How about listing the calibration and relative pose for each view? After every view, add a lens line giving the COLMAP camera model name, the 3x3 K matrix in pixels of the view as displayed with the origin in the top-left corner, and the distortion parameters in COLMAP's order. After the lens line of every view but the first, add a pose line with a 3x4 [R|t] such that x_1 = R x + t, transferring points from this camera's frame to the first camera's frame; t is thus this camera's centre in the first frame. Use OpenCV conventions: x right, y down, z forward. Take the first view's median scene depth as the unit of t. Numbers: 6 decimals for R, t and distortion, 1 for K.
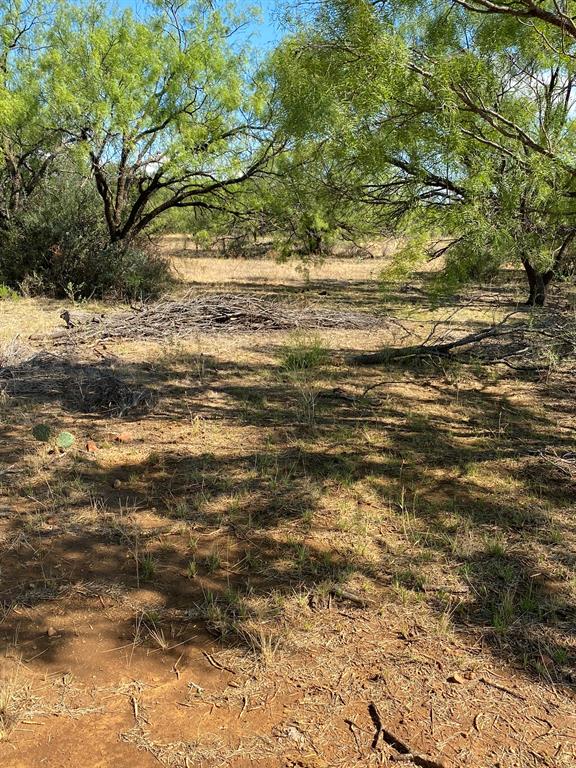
lens RADIAL K [[675.9, 0, 288.0], [0, 675.9, 384.0], [0, 0, 1]] dist [0.042747, -0.000026]
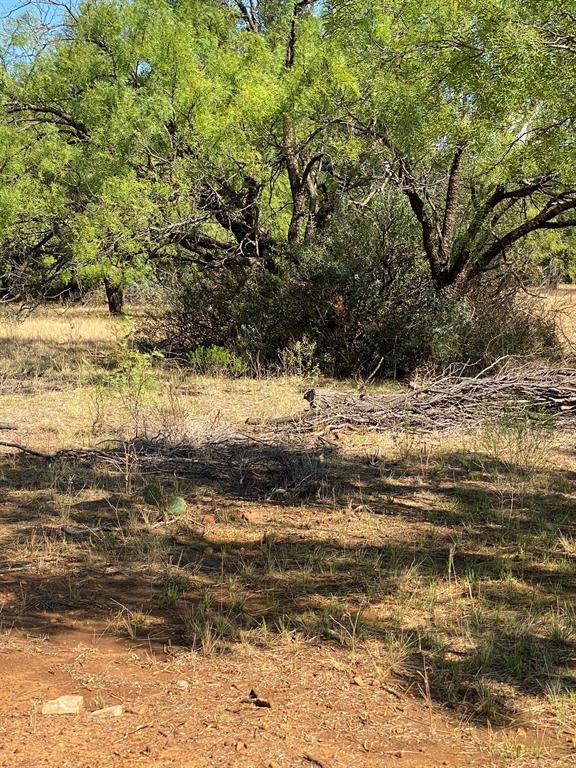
lens RADIAL K [[1398.2, 0, 278.7], [0, 1398.2, 384.9], [0, 0, 1]] dist [0.088410, 0.110280]
pose [[0.896623, 0.016953, -0.442471, 0.185397], [-0.080991, 0.988688, -0.126237, 0.047428], [0.435326, 0.149023, 0.887853, -0.169724]]
